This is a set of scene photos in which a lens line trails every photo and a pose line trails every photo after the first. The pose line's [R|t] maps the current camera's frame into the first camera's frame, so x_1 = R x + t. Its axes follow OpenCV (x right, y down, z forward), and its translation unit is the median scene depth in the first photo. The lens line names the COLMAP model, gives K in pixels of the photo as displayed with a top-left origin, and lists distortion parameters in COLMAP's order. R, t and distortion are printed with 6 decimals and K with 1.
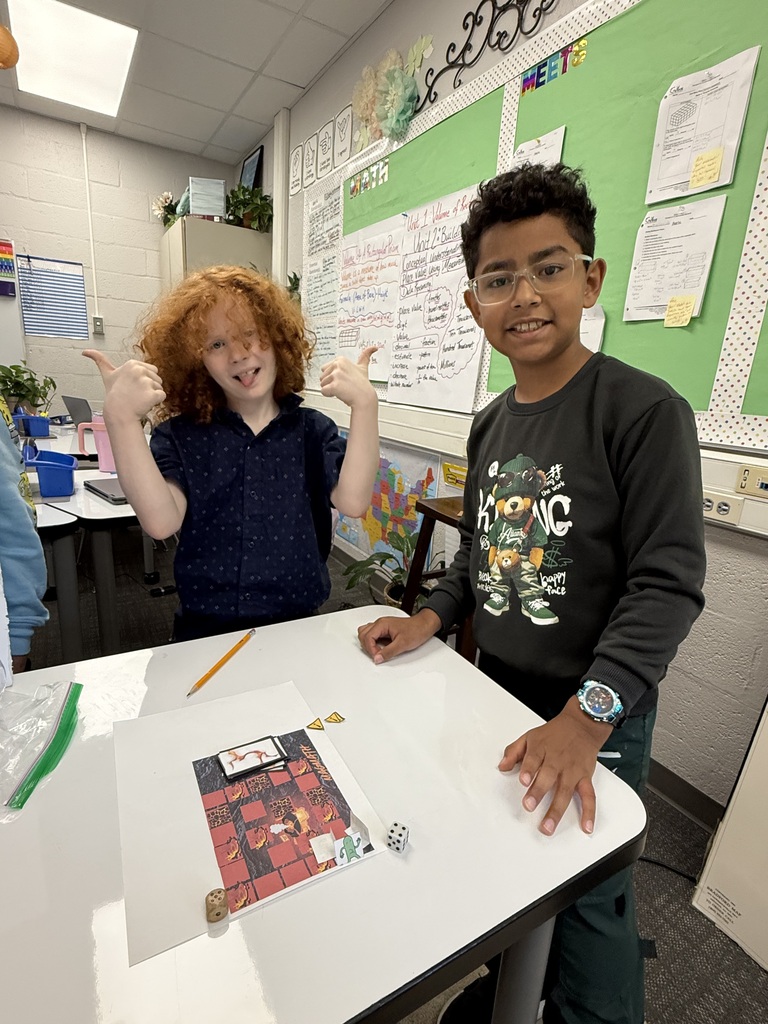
lens RADIAL K [[516.1, 0, 384.0], [0, 516.1, 512.0], [0, 0, 1]] dist [-0.001714, -0.002483]
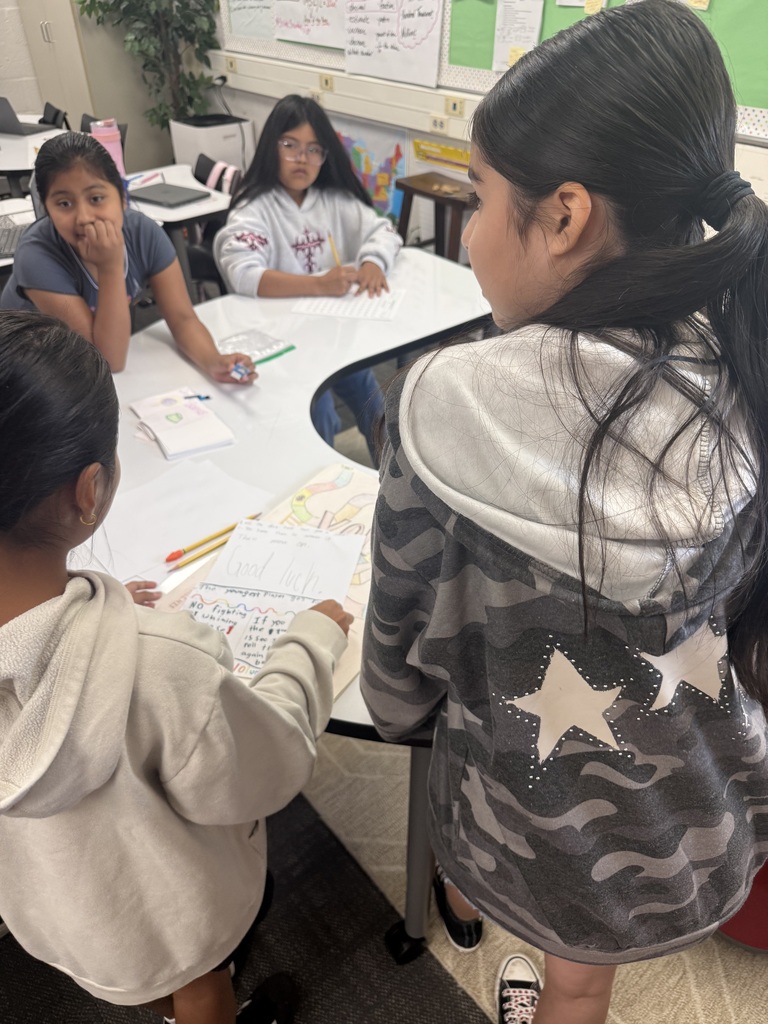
lens RADIAL K [[820.9, 0, 384.0], [0, 820.9, 512.0], [0, 0, 1]] dist [0.000006, -0.000560]
pose [[0.987770, -0.132163, 0.082719, -0.176033], [0.094386, 0.929151, 0.357450, 0.009031], [-0.124100, -0.345271, 0.930262, -0.794554]]
